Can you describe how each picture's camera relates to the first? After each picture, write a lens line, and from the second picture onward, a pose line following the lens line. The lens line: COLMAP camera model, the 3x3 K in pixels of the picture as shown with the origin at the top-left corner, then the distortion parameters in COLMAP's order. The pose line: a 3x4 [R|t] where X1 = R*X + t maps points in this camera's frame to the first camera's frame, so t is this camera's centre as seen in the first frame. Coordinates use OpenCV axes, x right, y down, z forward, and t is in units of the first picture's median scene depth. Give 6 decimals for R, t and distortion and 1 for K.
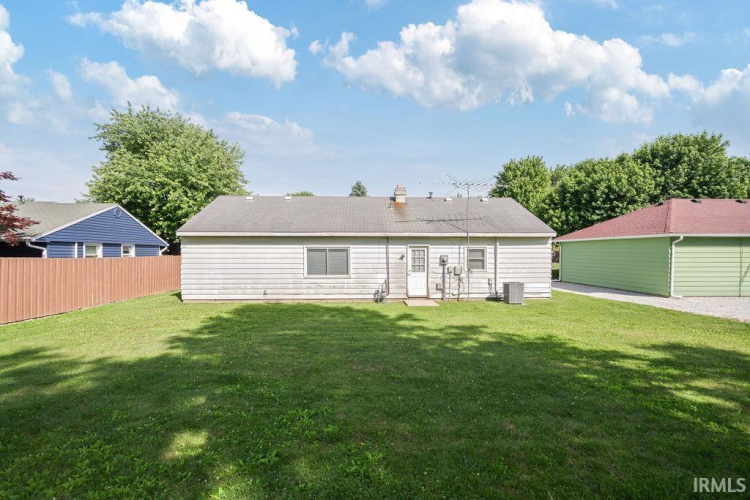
lens RADIAL K [[341.7, 0, 379.3], [0, 341.7, 251.9], [0, 0, 1]] dist [-0.002154, -0.000175]
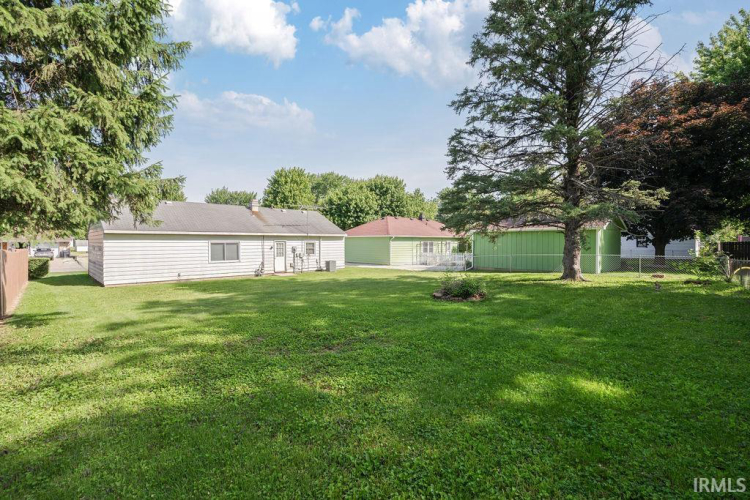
lens RADIAL K [[341.7, 0, 374.5], [0, 341.7, 247.0], [0, 0, 1]] dist [-0.002154, -0.000175]
pose [[0.749565, -0.010790, 0.661843, -0.634229], [-0.001923, 0.999827, 0.018478, -0.019813], [-0.661928, -0.015123, 0.749414, -0.537038]]
